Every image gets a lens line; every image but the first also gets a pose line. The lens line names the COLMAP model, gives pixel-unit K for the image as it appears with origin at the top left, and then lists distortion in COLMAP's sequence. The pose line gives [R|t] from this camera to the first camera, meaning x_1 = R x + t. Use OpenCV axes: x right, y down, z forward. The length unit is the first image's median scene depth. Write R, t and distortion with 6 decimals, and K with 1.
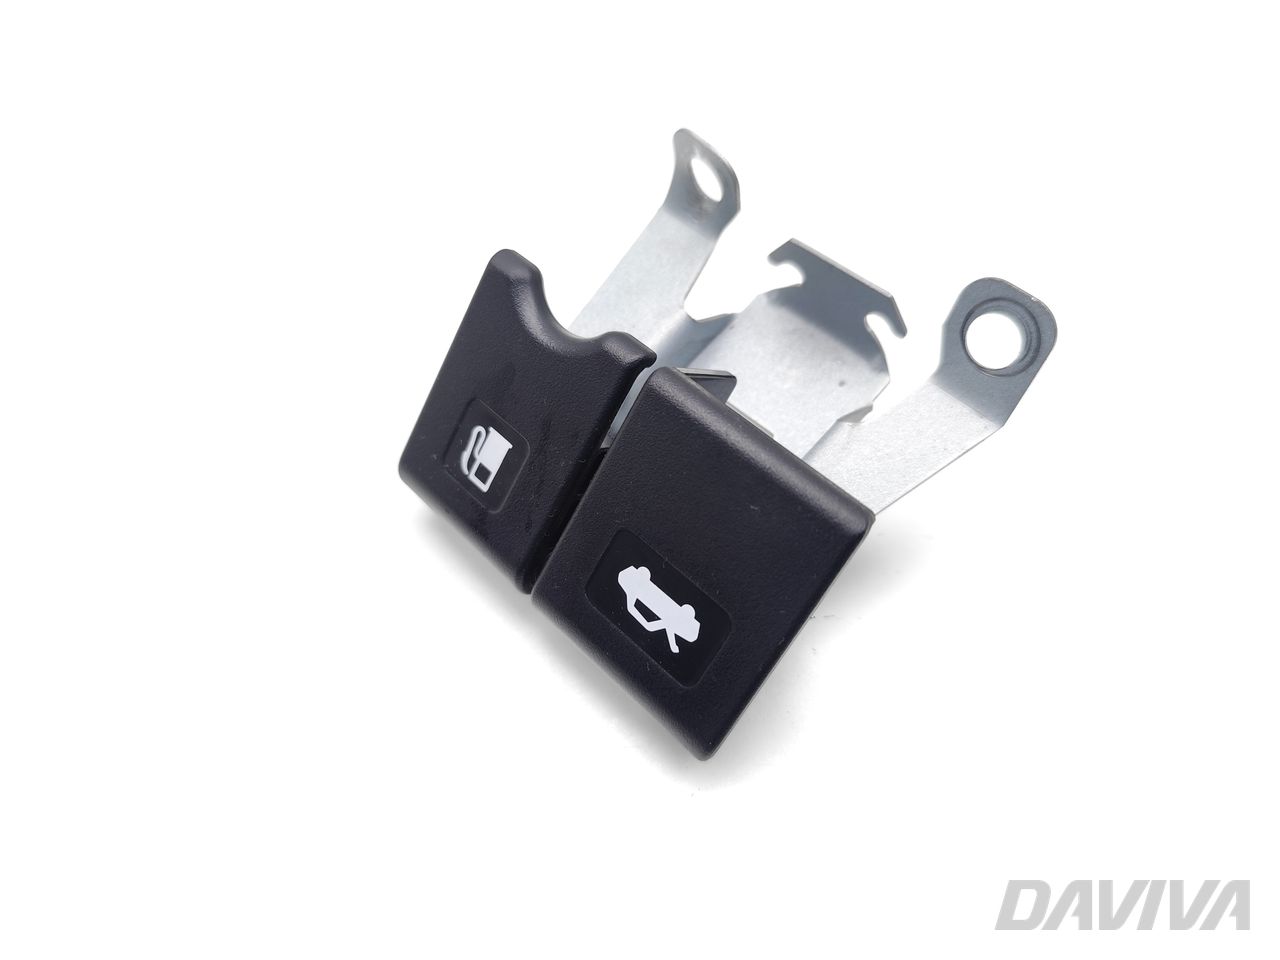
lens RADIAL K [[854.3, 0, 668.7], [0, 854.3, 479.8], [0, 0, 1]] dist [0.000876, -0.000035]
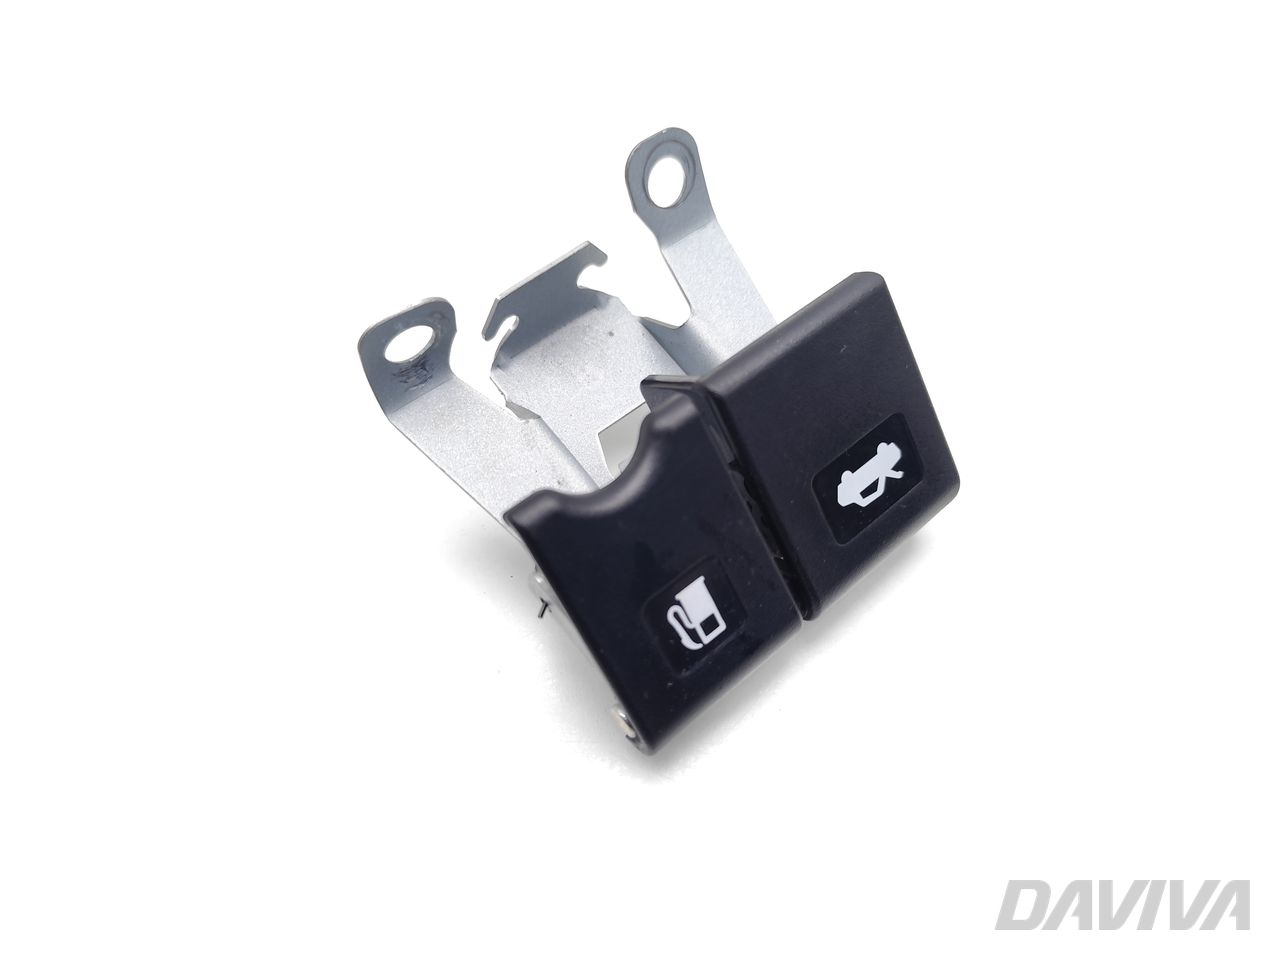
lens RADIAL K [[854.3, 0, 668.7], [0, 854.3, 479.8], [0, 0, 1]] dist [0.000876, -0.000035]
pose [[0.123560, -0.856691, 0.500813, -0.573026], [0.844773, 0.355606, 0.399878, -0.491974], [-0.520664, 0.373665, 0.767648, 0.243949]]
